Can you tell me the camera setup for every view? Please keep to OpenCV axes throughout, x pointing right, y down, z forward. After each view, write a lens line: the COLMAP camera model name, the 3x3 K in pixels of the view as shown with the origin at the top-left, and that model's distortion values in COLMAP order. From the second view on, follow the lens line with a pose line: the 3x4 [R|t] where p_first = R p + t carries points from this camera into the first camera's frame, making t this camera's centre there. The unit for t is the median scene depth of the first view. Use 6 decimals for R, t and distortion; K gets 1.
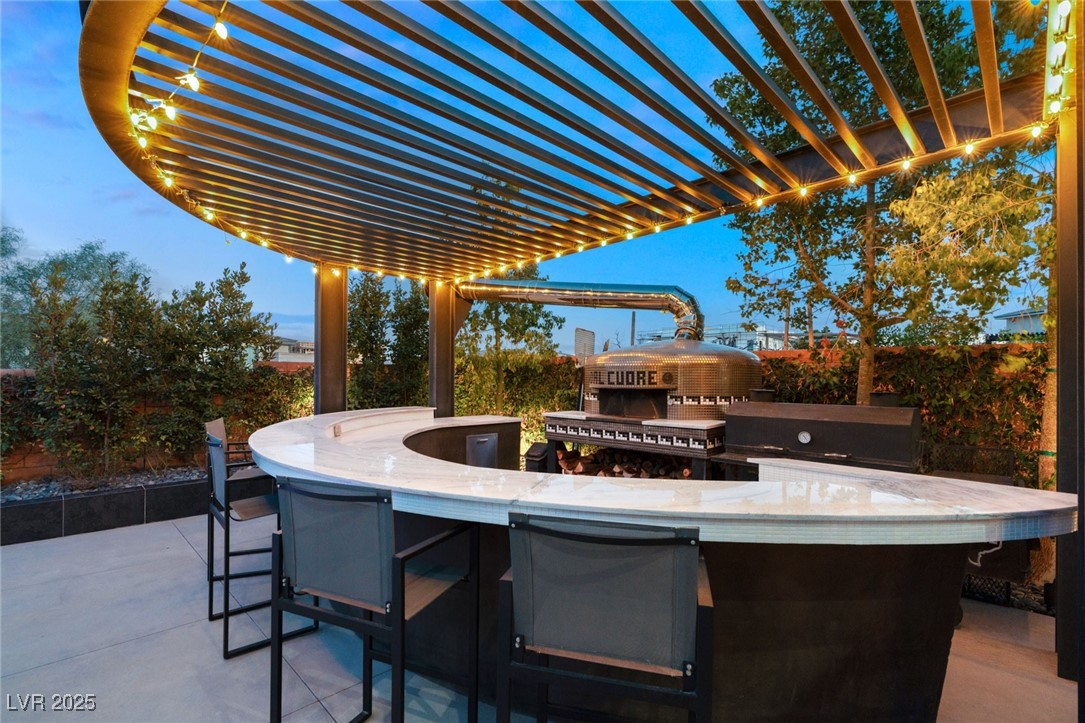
lens RADIAL K [[489.1, 0, 542.5], [0, 489.1, 361.5], [0, 0, 1]] dist [0.001035, 0.001339]
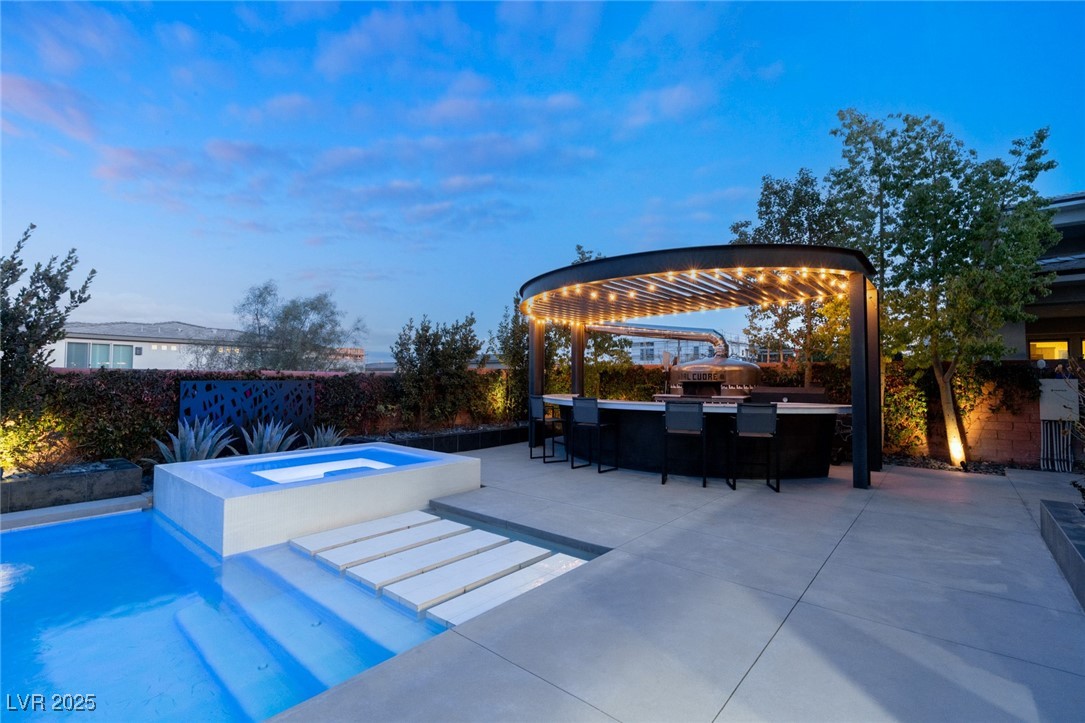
lens RADIAL K [[493.1, 0, 542.5], [0, 493.1, 361.5], [0, 0, 1]] dist [-0.001696, 0.000340]
pose [[0.995949, 0.002255, 0.089889, -0.623789], [-0.001831, 0.999987, -0.004793, -0.019188], [-0.089898, 0.004609, 0.995940, -0.946575]]
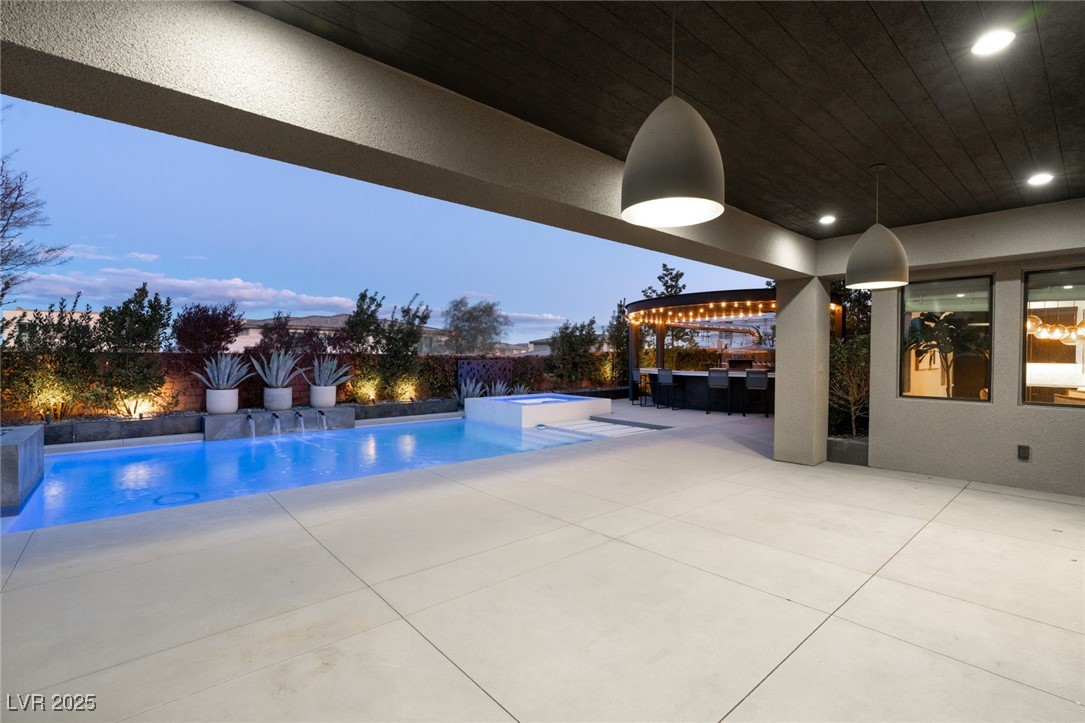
lens RADIAL K [[493.1, 0, 542.5], [0, 493.1, 361.5], [0, 0, 1]] dist [-0.001696, 0.000340]
pose [[0.997511, -0.002791, -0.070460, -0.838283], [0.005709, 0.999133, 0.041249, -0.073106], [0.070284, -0.041548, 0.996661, -2.197779]]
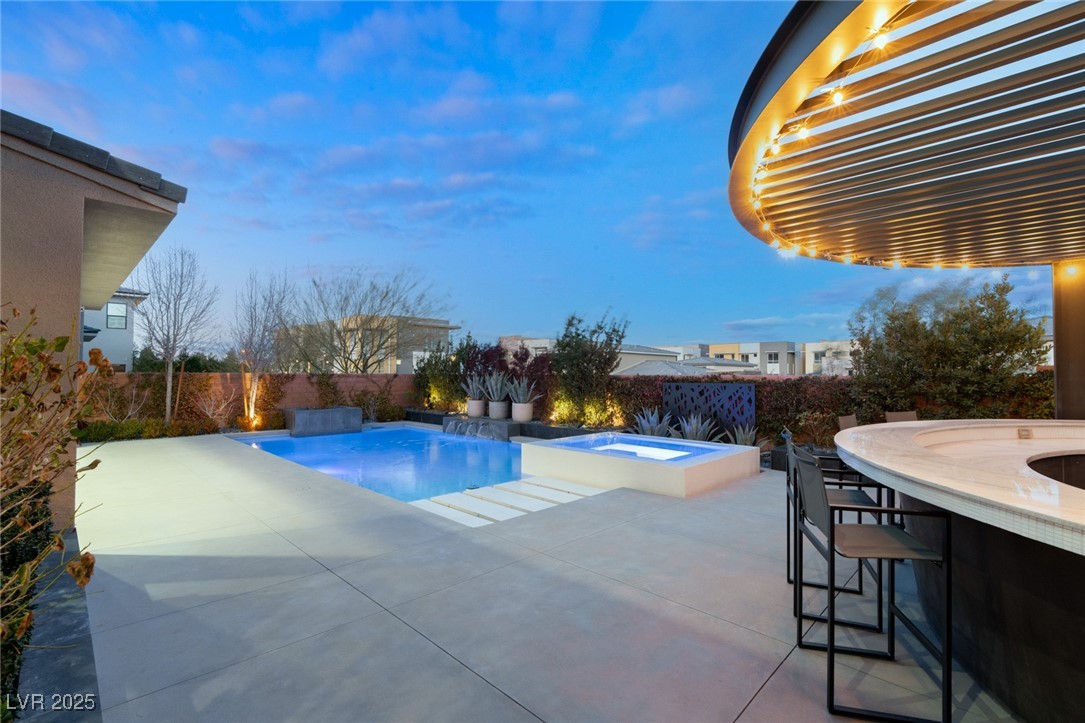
lens RADIAL K [[489.1, 0, 542.5], [0, 489.1, 361.5], [0, 0, 1]] dist [0.001035, 0.001339]
pose [[-0.000178, -0.035579, -0.999367, 0.538309], [0.026023, 0.999028, -0.035571, 0.000396], [0.999661, -0.026013, 0.000748, 0.002128]]
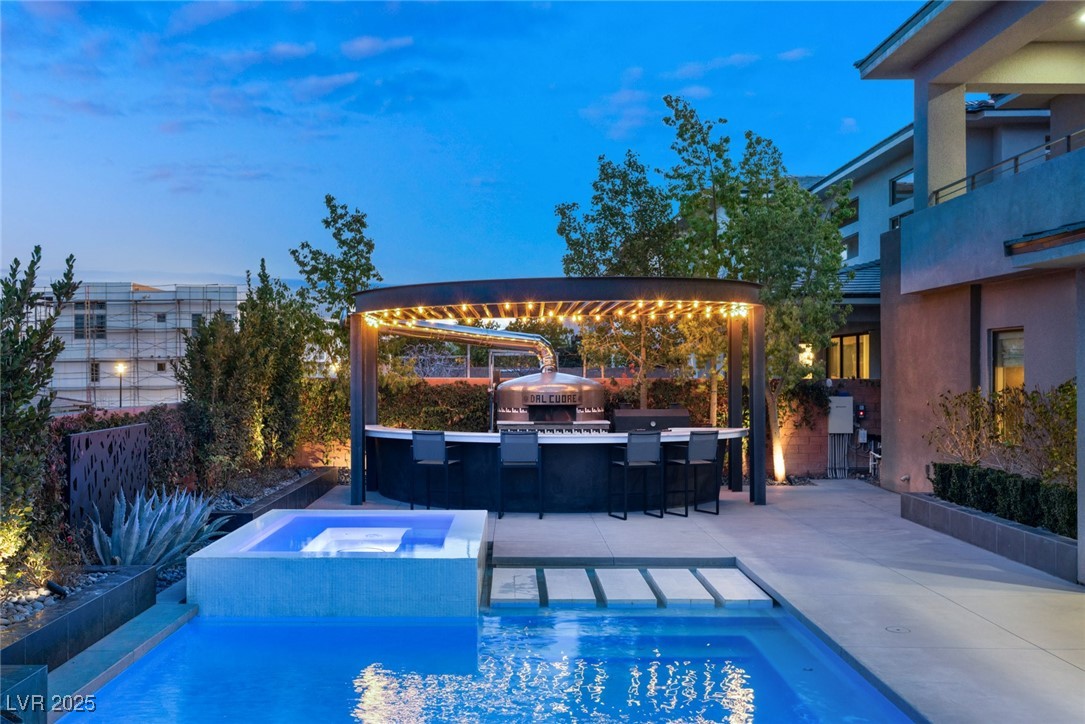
lens RADIAL K [[1022.0, 0, 508.6], [0, 1022.0, 364.6], [0, 0, 1]] dist [-0.000326, -0.001291]
pose [[0.712739, -0.003570, 0.701420, -2.200598], [-0.015307, 0.999670, 0.020642, -0.141031], [-0.701262, -0.025449, 0.712449, -1.291404]]
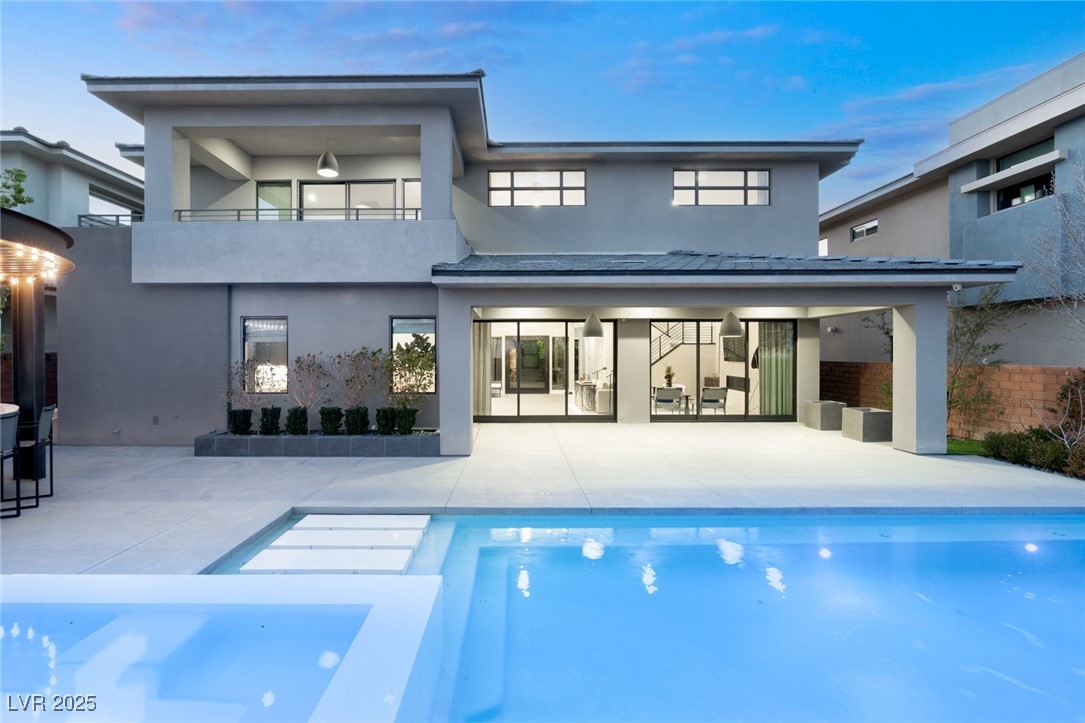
lens RADIAL K [[495.9, 0, 506.0], [0, 495.9, 356.7], [0, 0, 1]] dist [-0.010501, 0.000162]
pose [[-0.692734, -0.012643, 0.721082, -1.550006], [-0.025732, 0.999643, -0.007194, -0.058079], [-0.720734, -0.023538, -0.692812, 0.262894]]
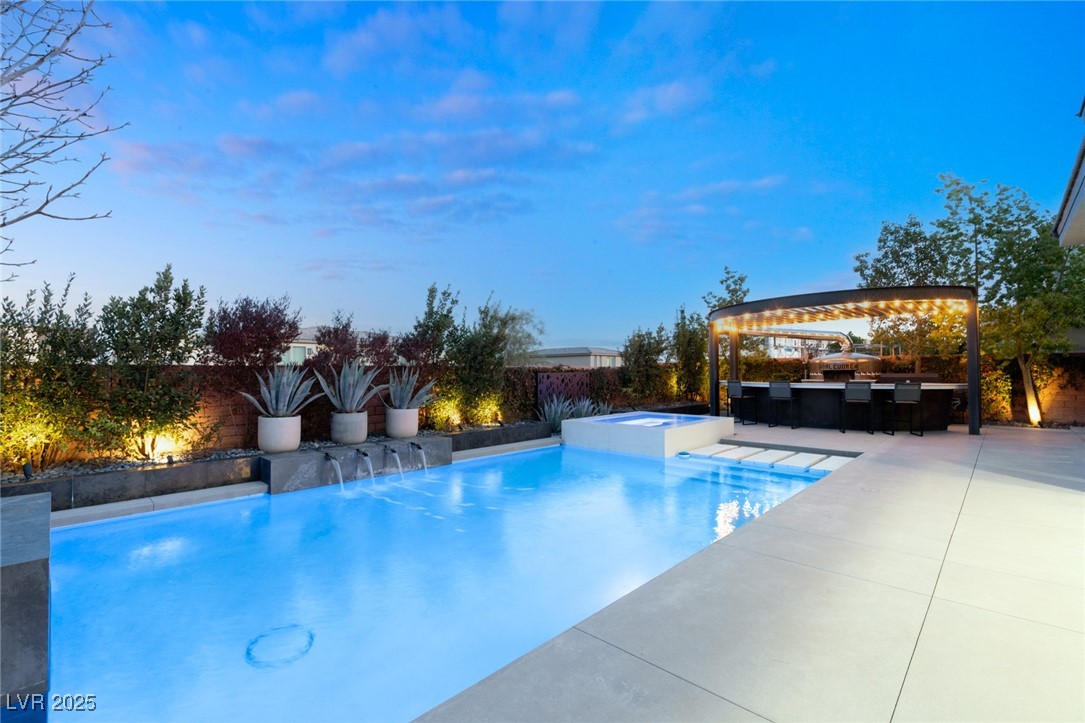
lens RADIAL K [[489.1, 0, 542.5], [0, 489.1, 361.5], [0, 0, 1]] dist [0.001035, 0.001339]
pose [[0.999583, -0.012397, 0.026081, -1.535791], [0.012073, 0.999848, 0.012568, -0.052113], [-0.026233, -0.012248, 0.999581, -1.738990]]
